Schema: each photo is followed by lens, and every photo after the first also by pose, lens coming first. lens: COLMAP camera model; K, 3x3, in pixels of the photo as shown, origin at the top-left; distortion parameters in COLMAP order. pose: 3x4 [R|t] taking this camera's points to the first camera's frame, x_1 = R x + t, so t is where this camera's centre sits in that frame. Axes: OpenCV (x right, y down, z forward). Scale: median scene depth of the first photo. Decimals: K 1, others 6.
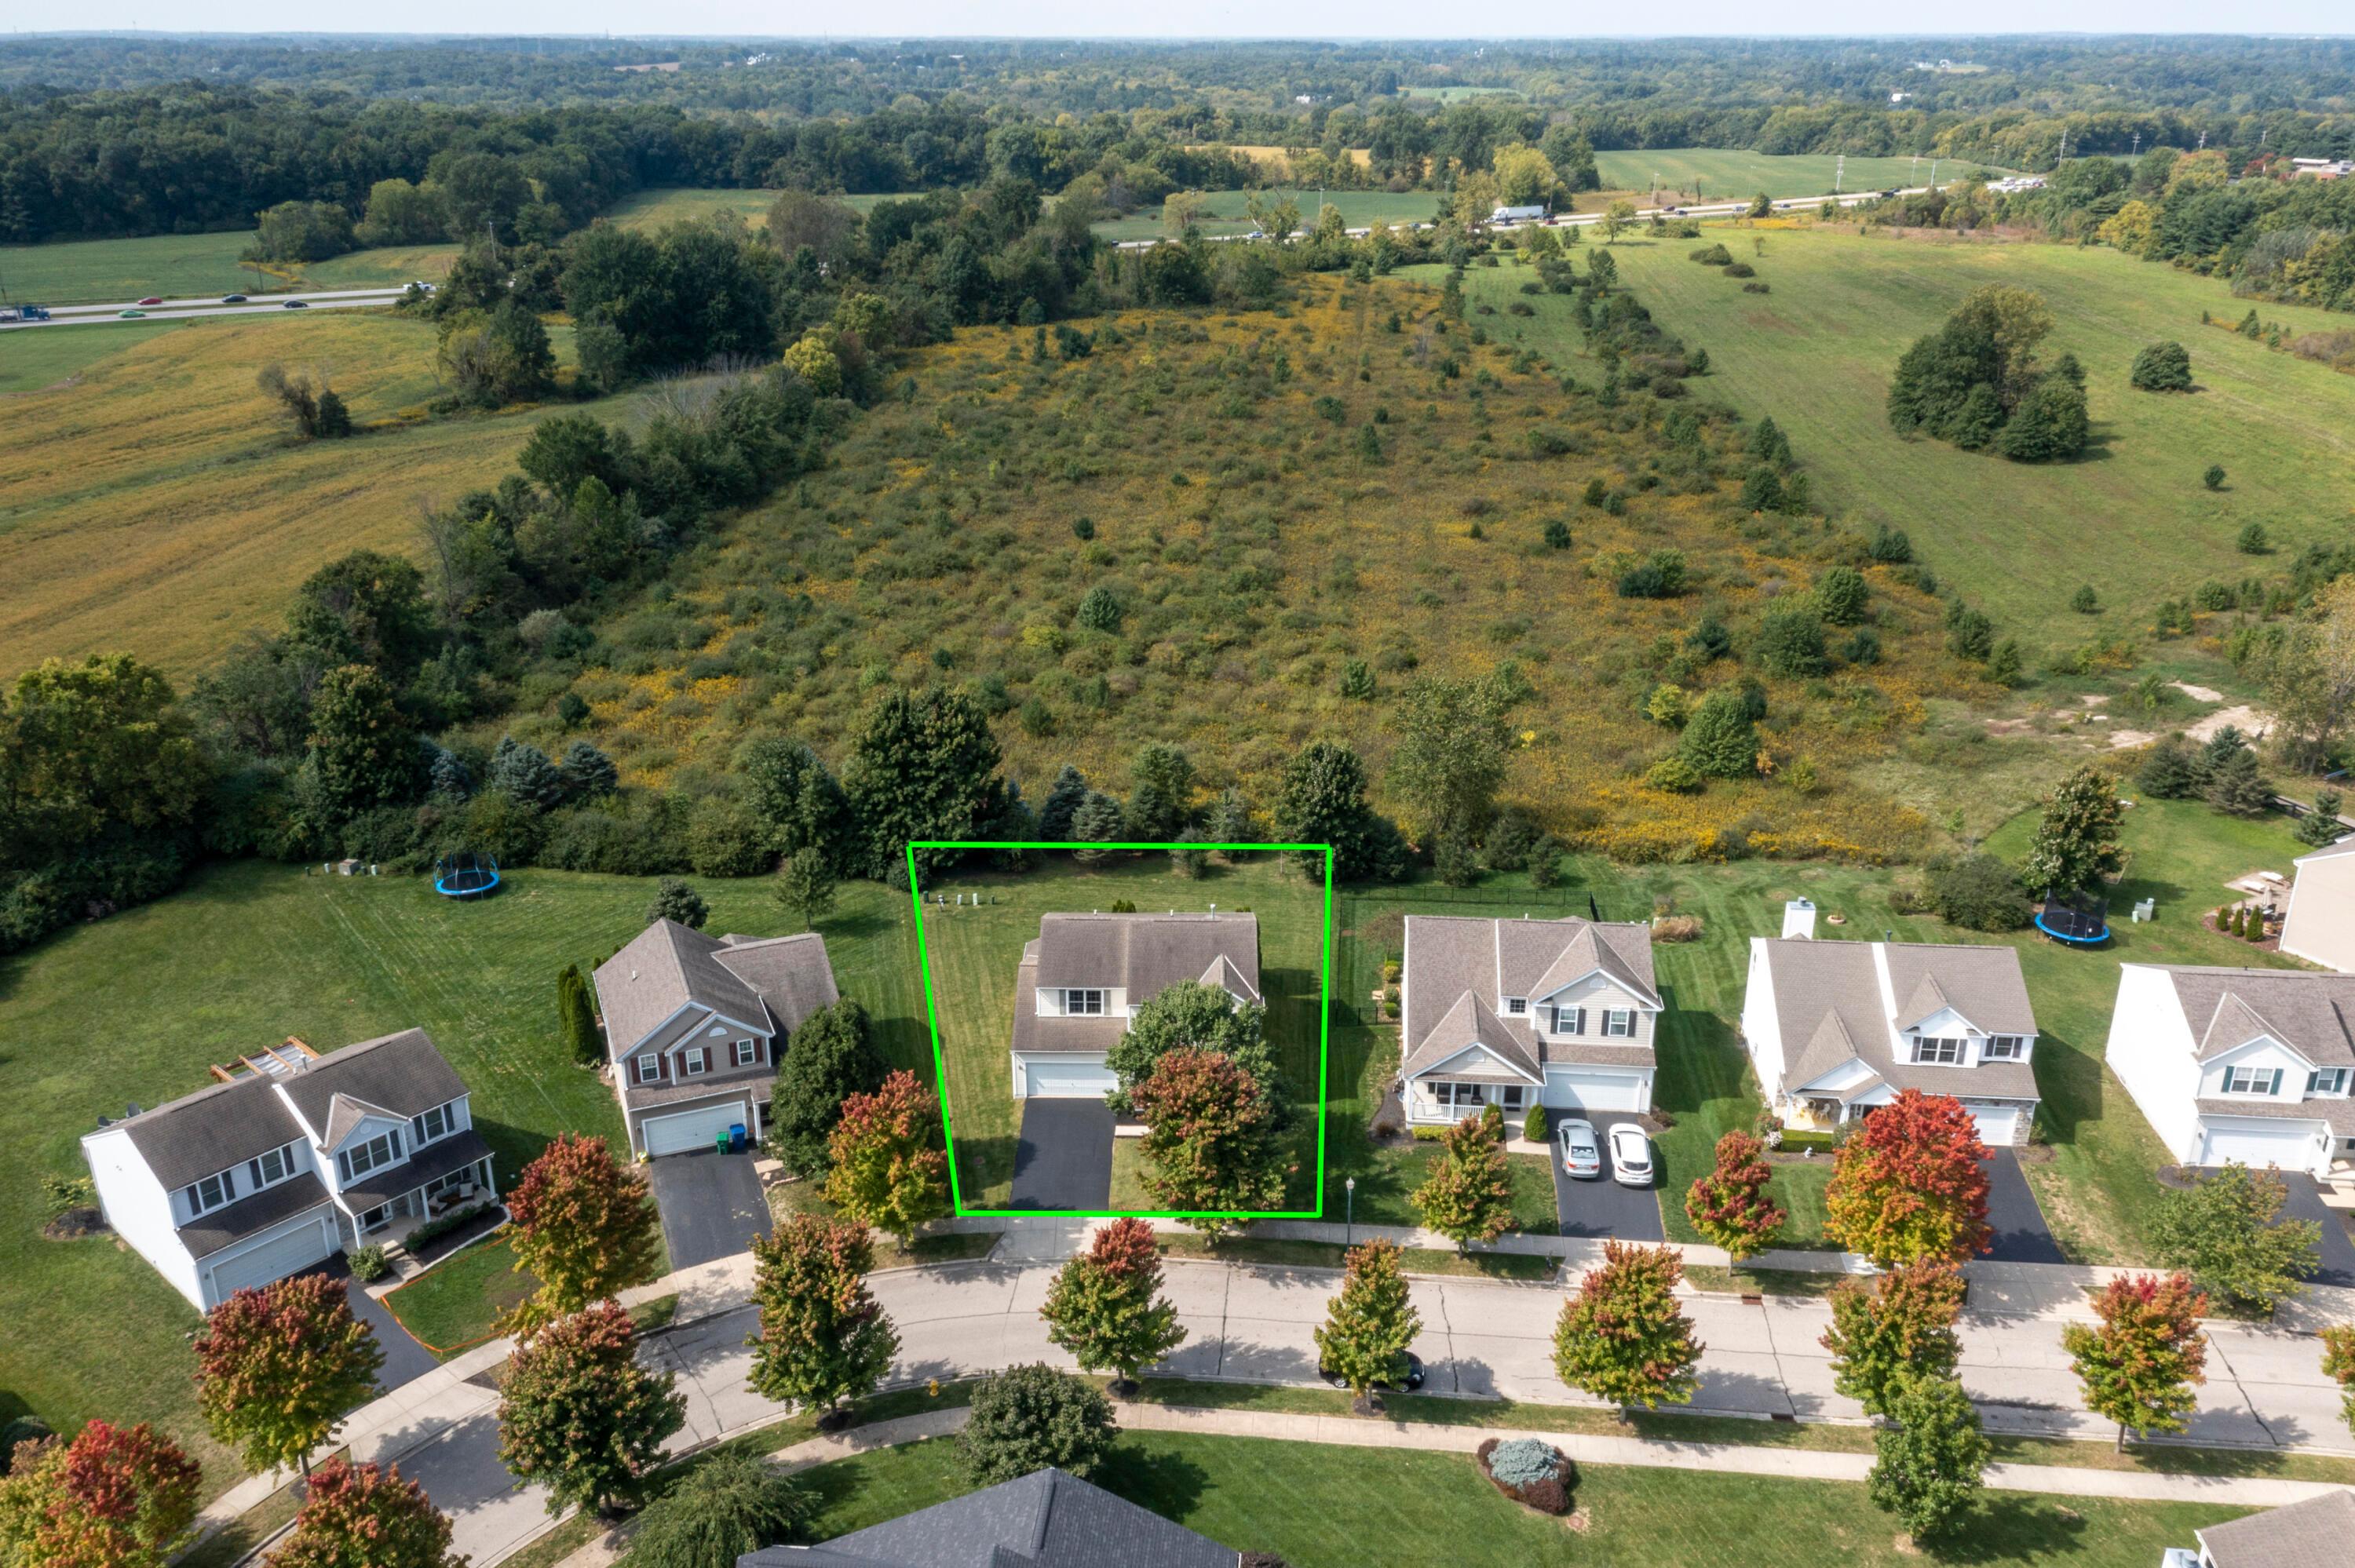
lens RADIAL K [[1835.8, 0, 1217.6], [0, 1835.8, 785.4], [0, 0, 1]] dist [-0.006120, 0.062488]
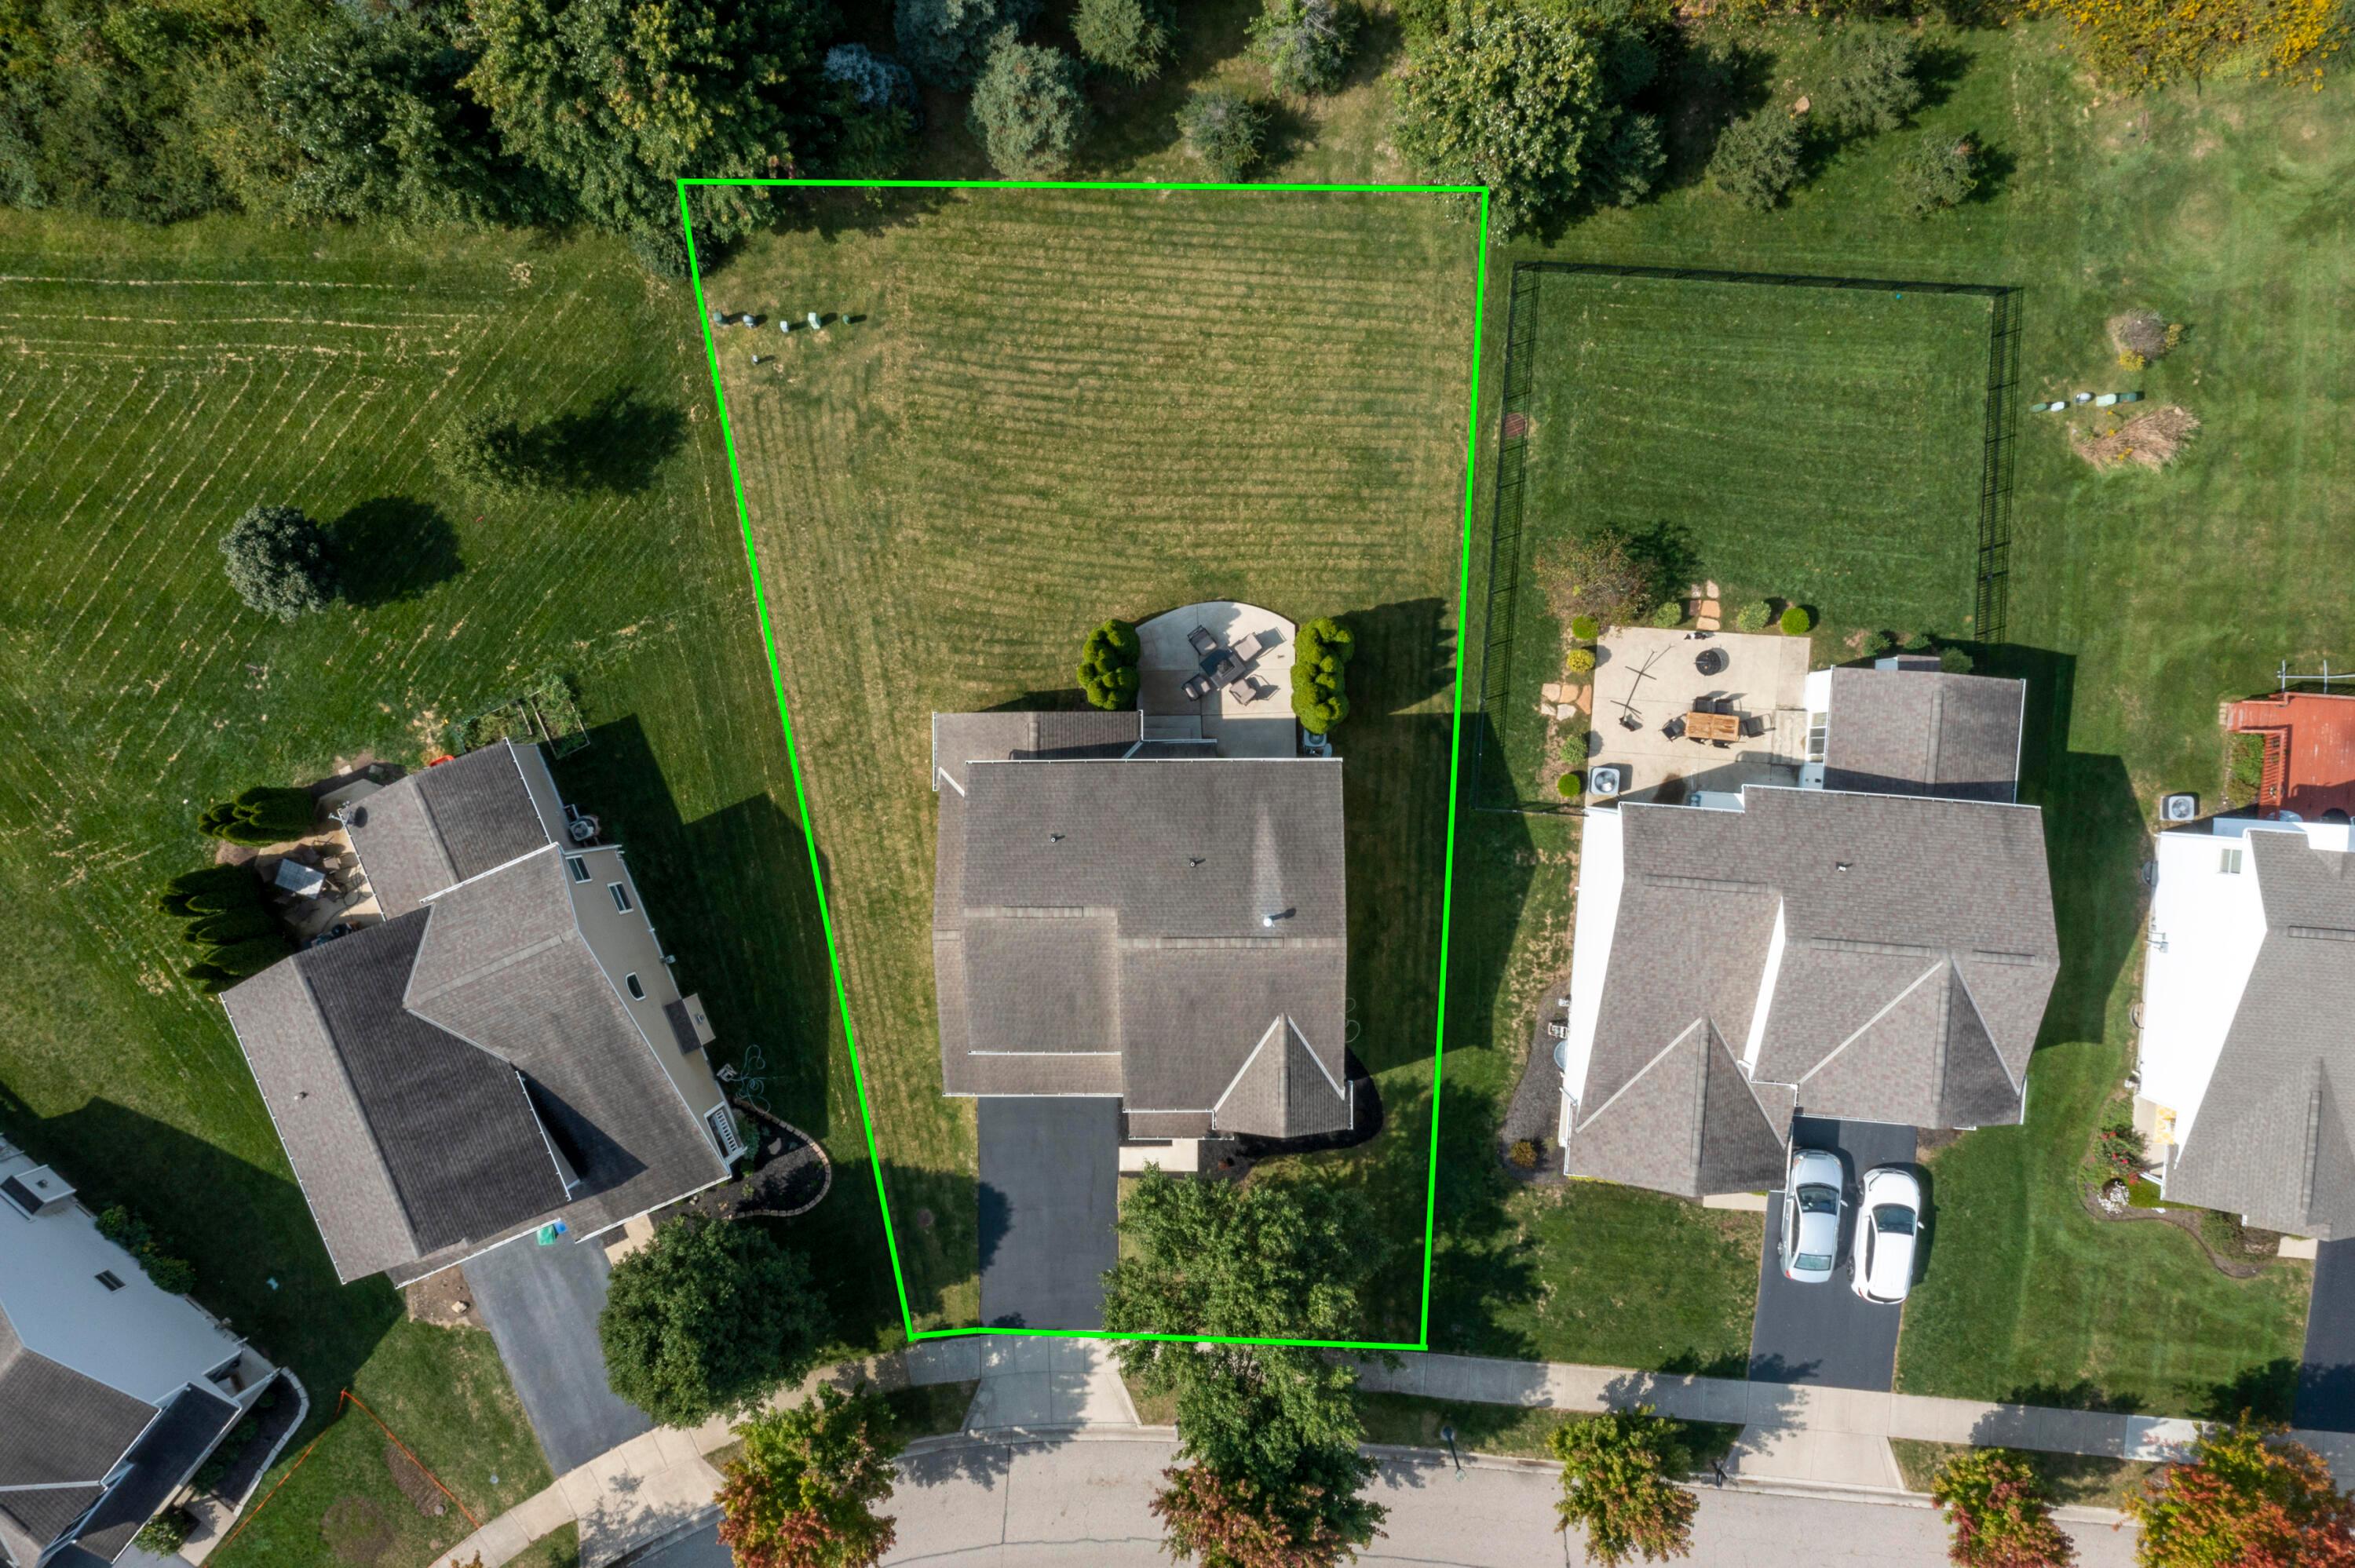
lens RADIAL K [[1938.6, 0, 1202.5], [0, 1938.6, 784.9], [0, 0, 1]] dist [-0.001320, 0.036679]
pose [[0.999592, 0.006314, -0.027862, -0.005573], [0.023616, 0.366240, 0.930221, -0.400644], [0.016077, -0.930499, 0.365941, 0.673166]]
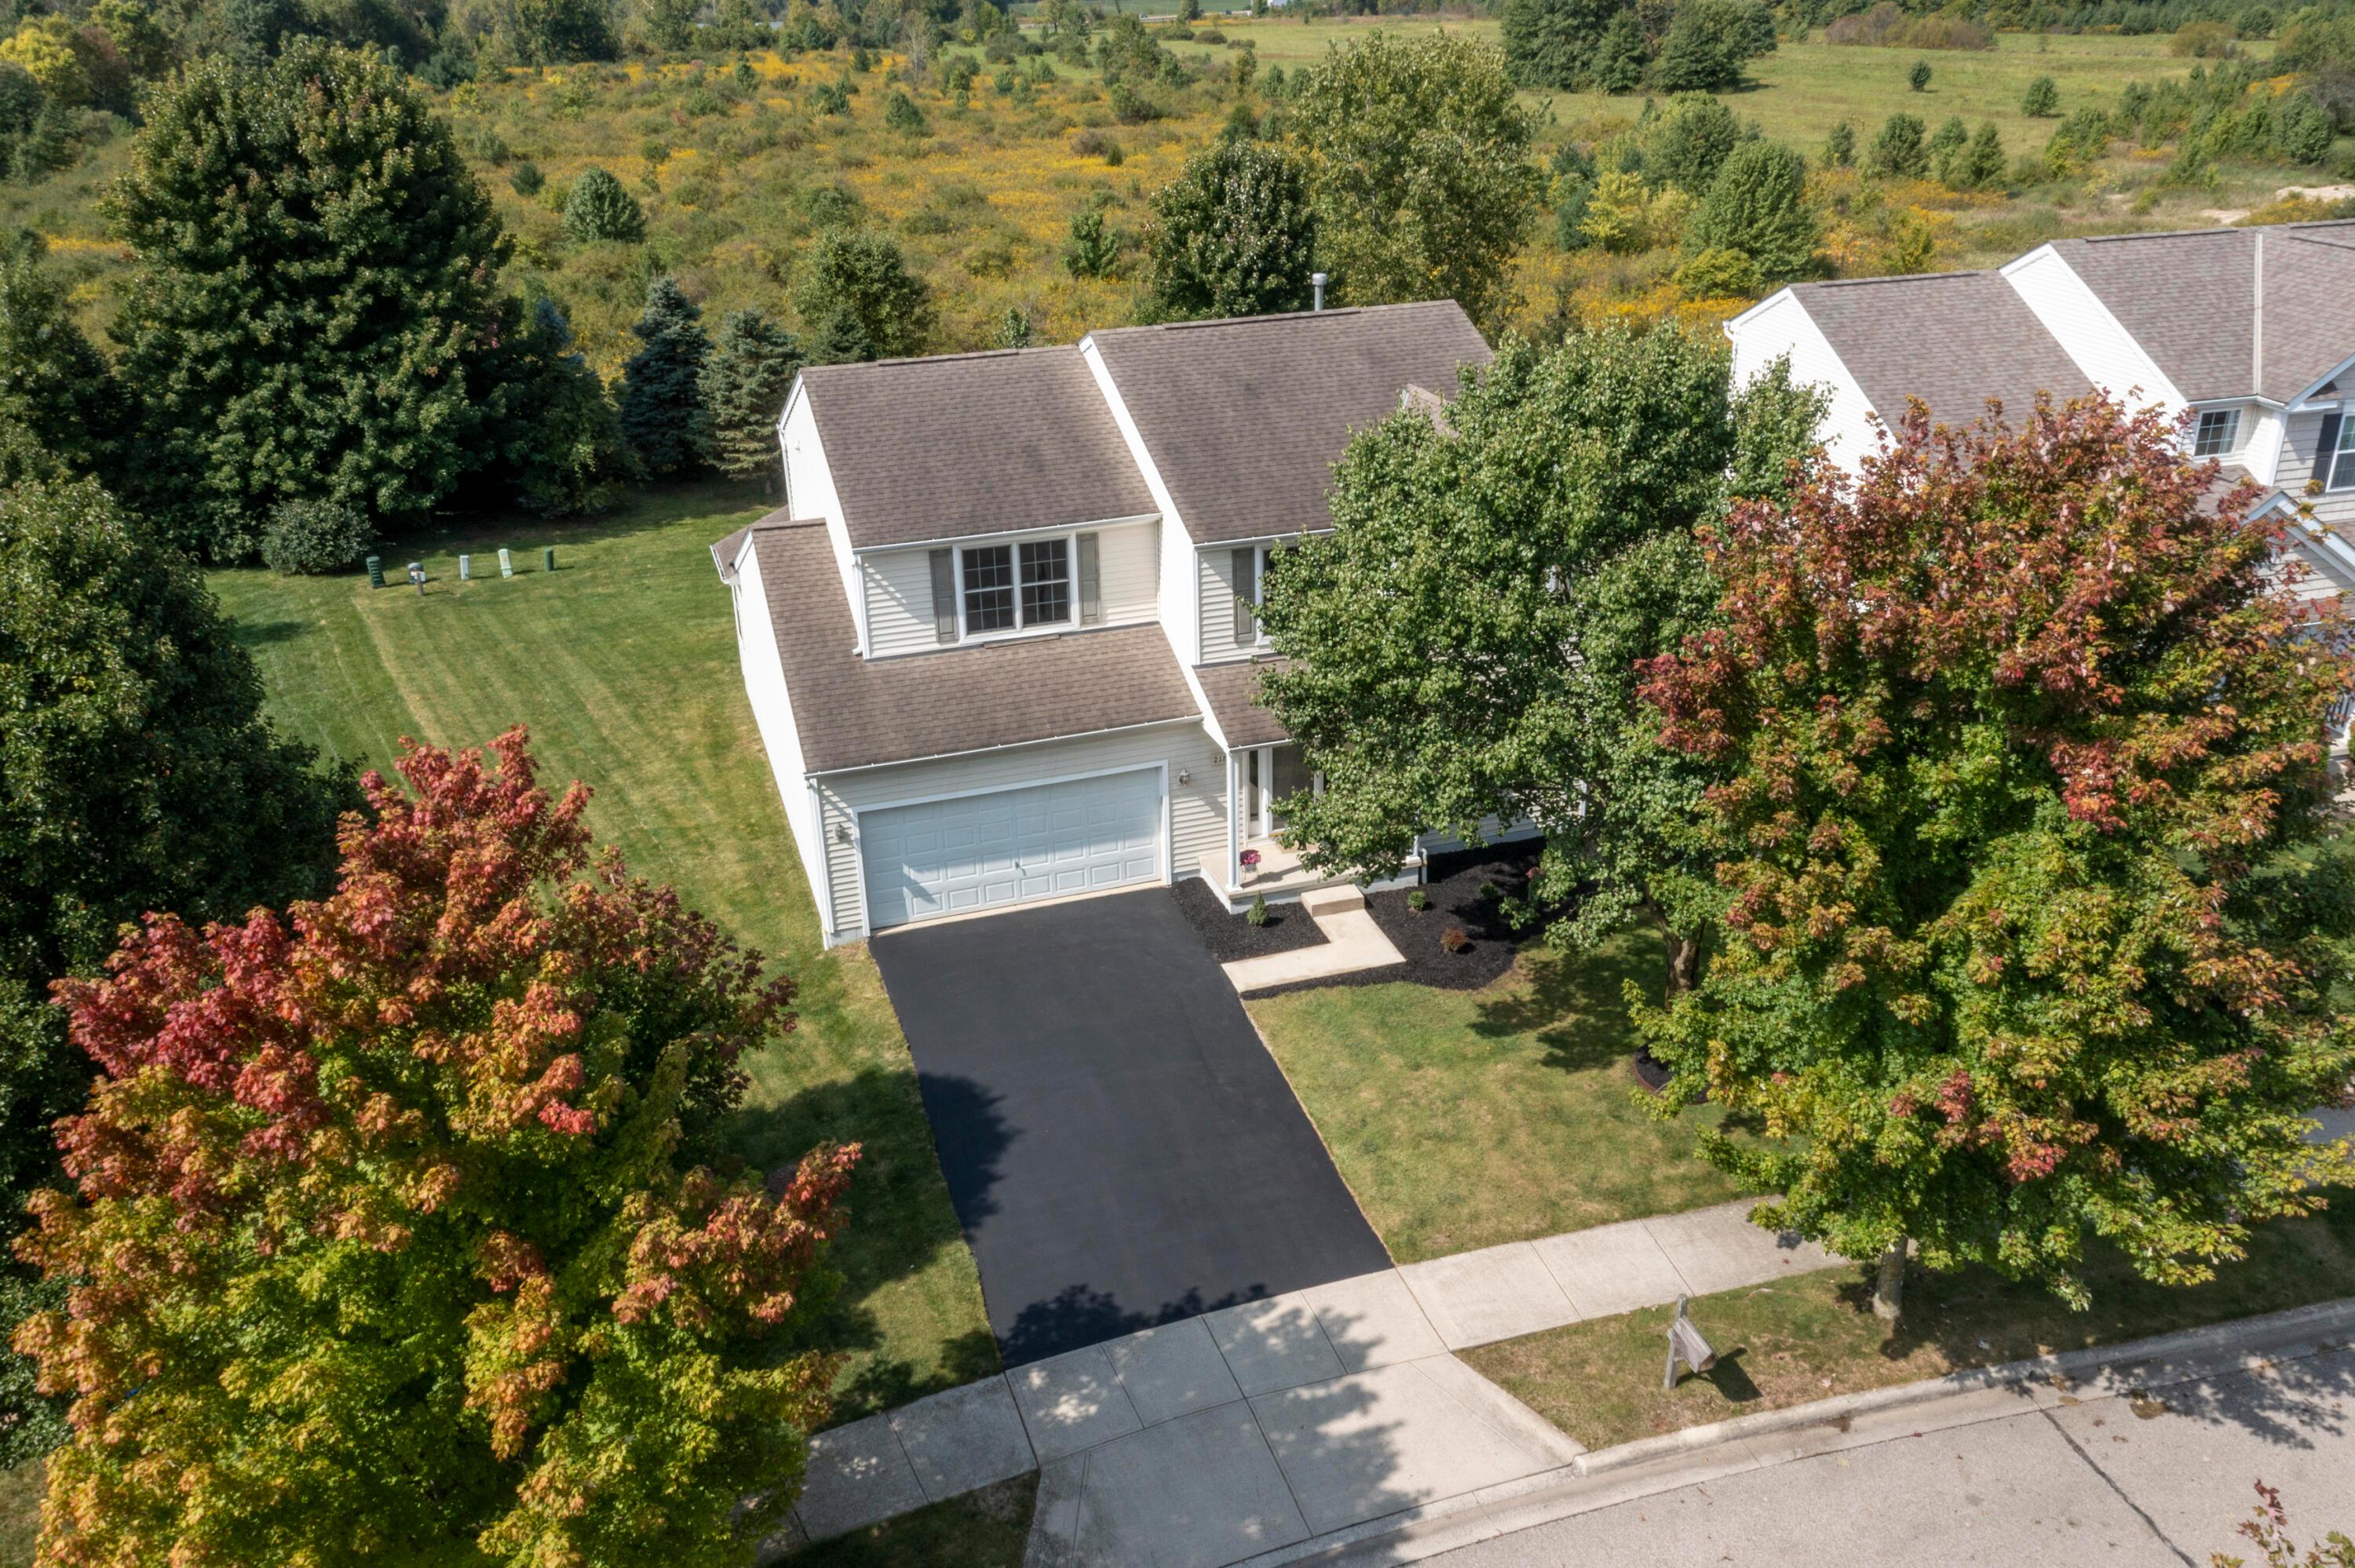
lens RADIAL K [[1843.0, 0, 1172.9], [0, 1843.0, 782.5], [0, 0, 1]] dist [0.005460, 0.006120]
pose [[0.952936, -0.153697, 0.261325, -0.104663], [0.143890, 0.987987, 0.056374, 0.108570], [-0.266850, -0.016118, 0.963603, 0.561416]]
